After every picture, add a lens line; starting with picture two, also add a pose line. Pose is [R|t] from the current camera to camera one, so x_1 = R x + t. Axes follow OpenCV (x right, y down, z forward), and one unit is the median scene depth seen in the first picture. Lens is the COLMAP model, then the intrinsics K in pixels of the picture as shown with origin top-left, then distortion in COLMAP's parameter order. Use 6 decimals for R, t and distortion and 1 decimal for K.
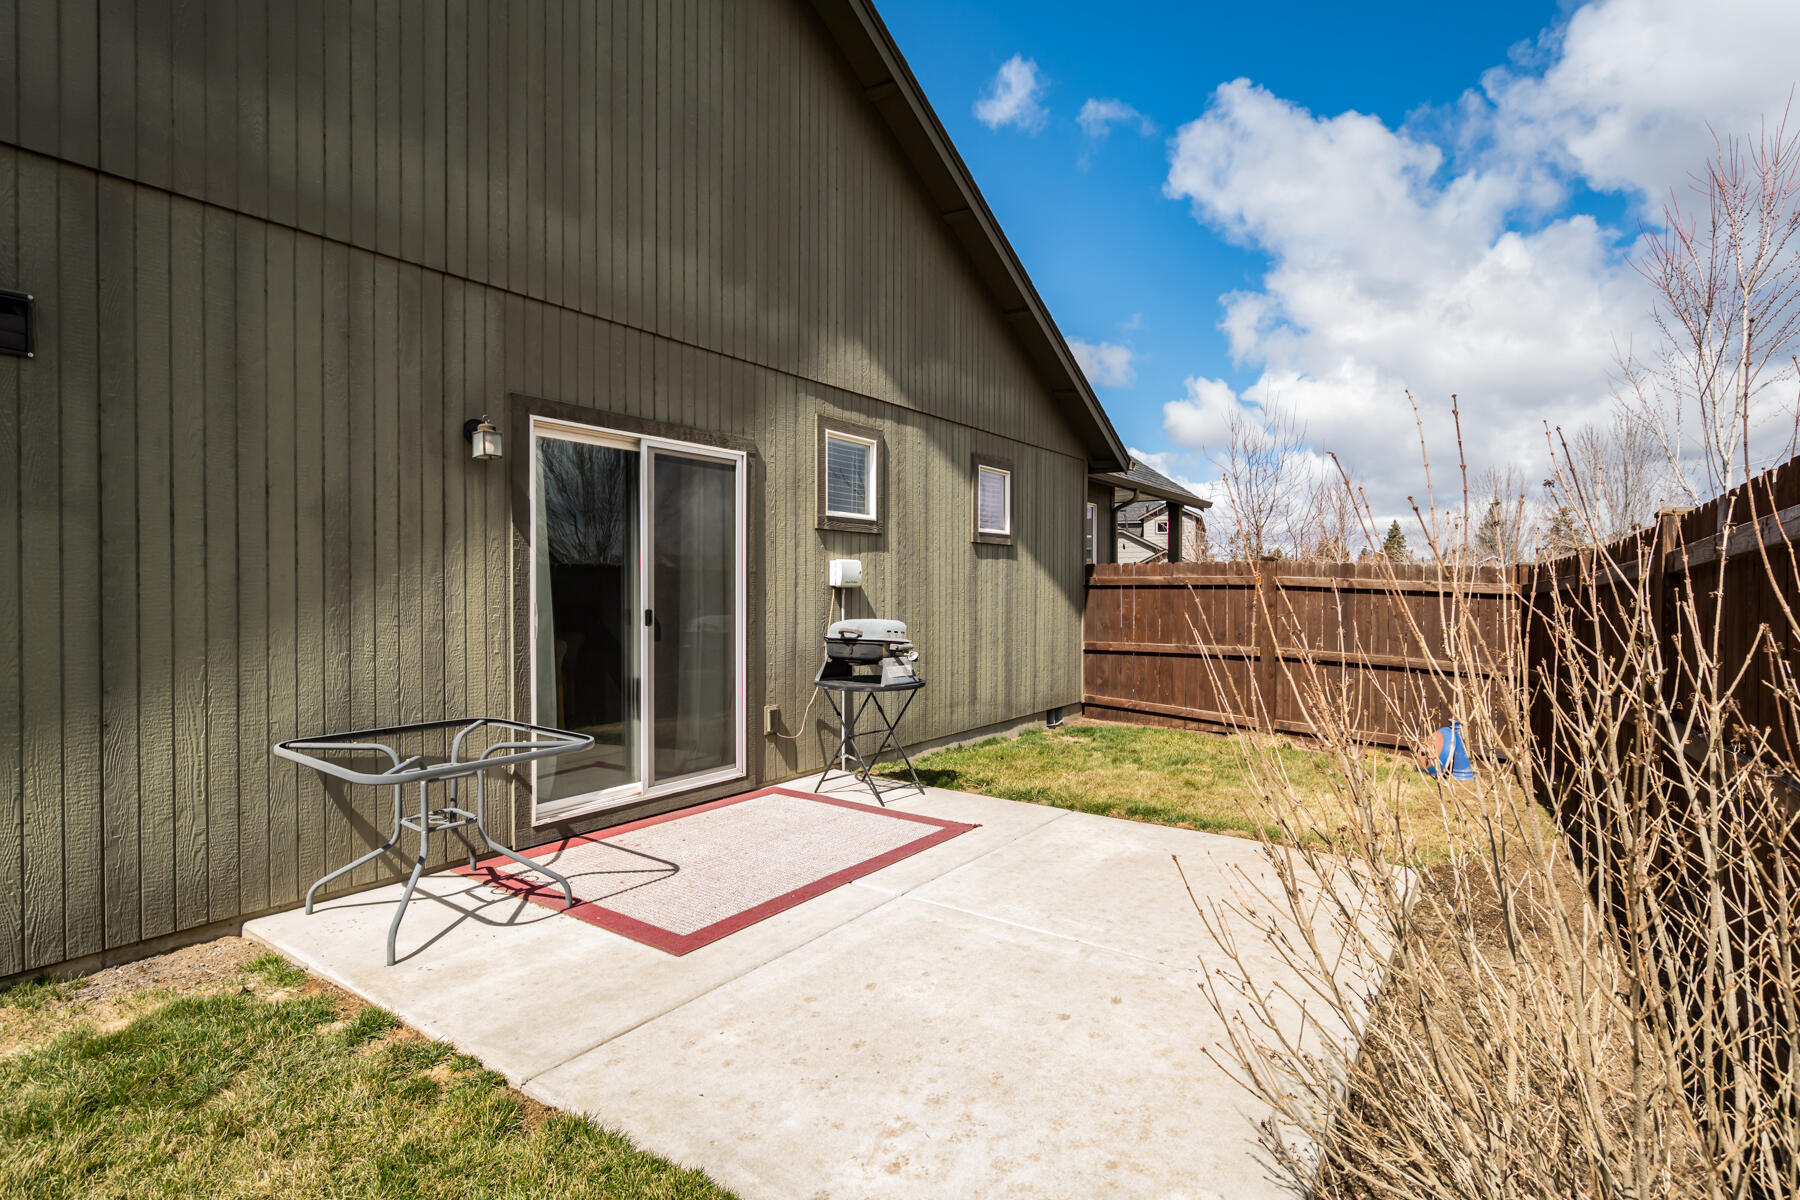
lens RADIAL K [[942.2, 0, 910.3], [0, 942.2, 595.6], [0, 0, 1]] dist [0.002777, 0.001513]
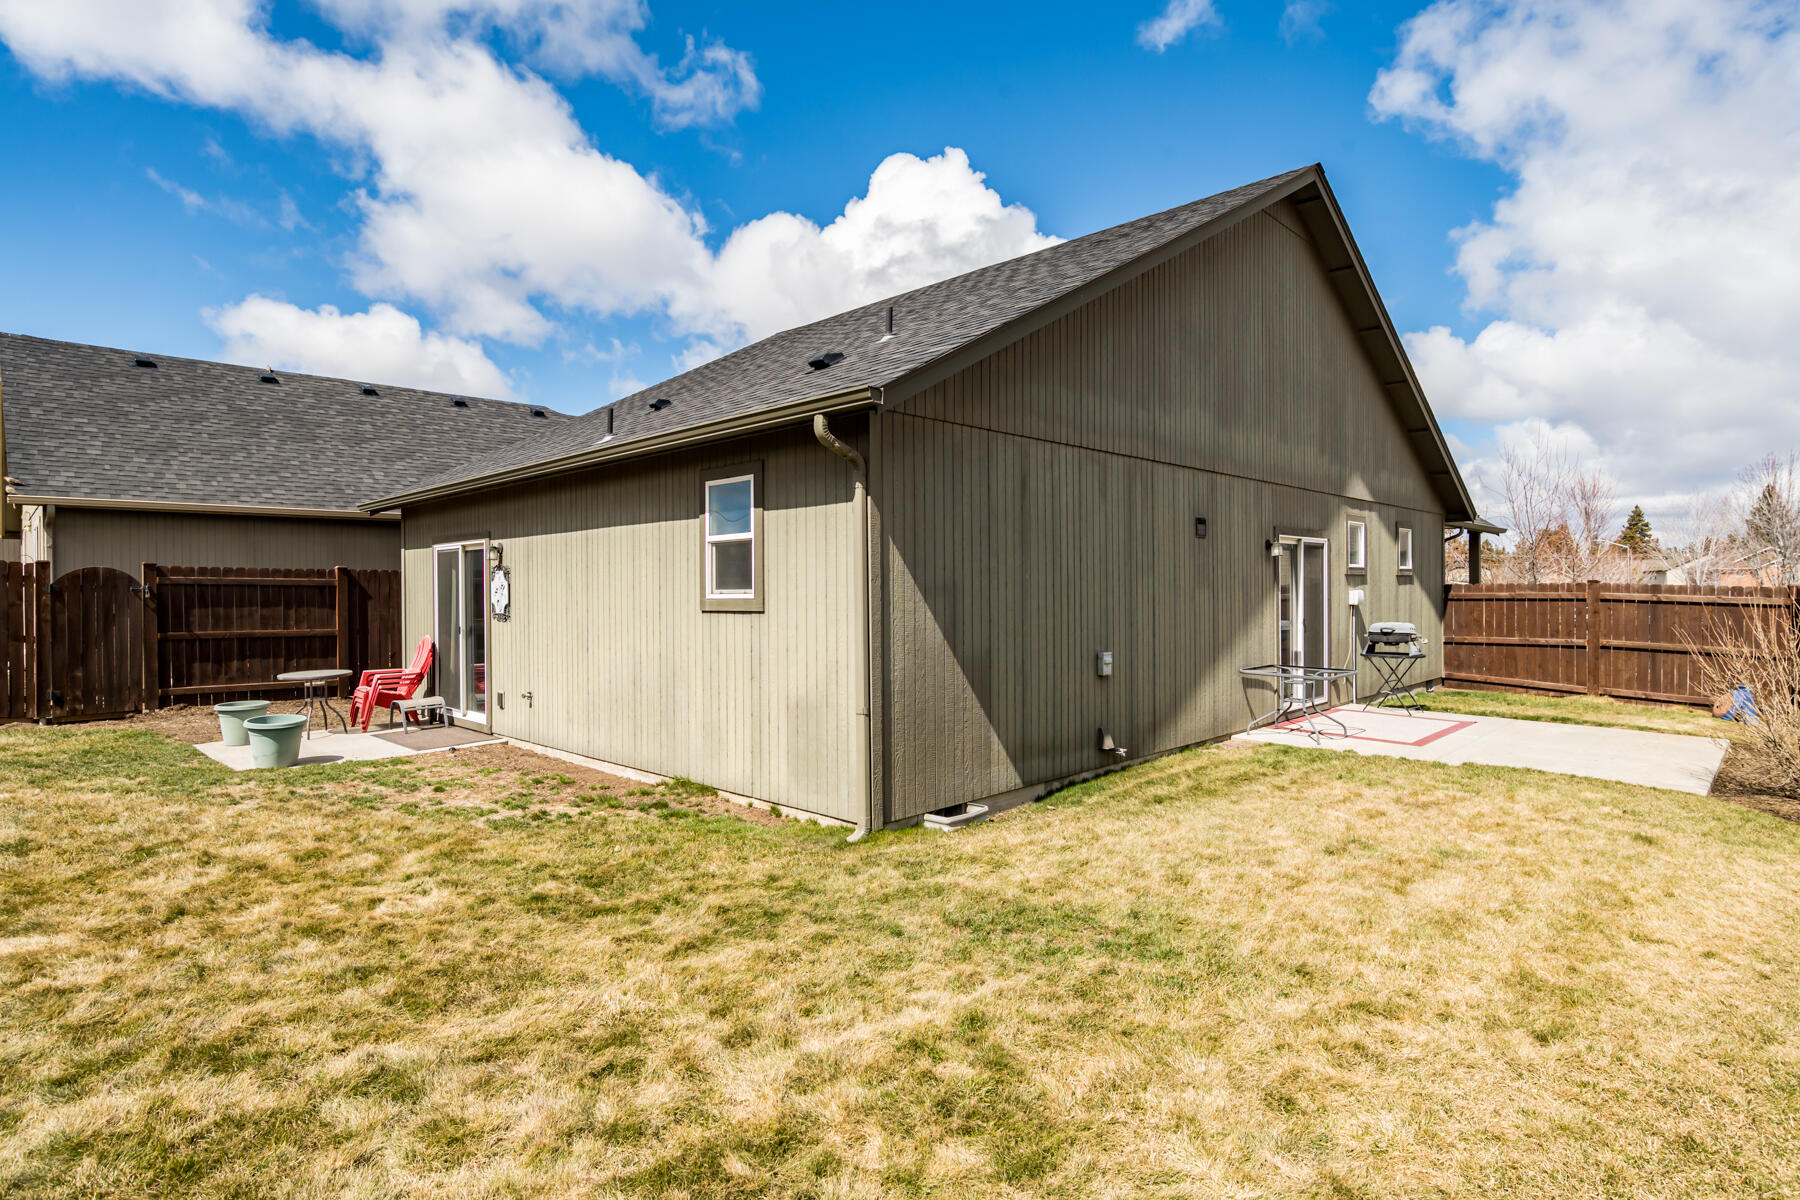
lens RADIAL K [[942.2, 0, 888.9], [0, 942.2, 596.4], [0, 0, 1]] dist [0.002777, 0.001513]
pose [[0.981062, -0.012138, -0.193314, -0.462181], [0.011676, 0.999926, -0.003530, -0.023280], [0.193342, 0.001206, 0.981131, -0.751858]]
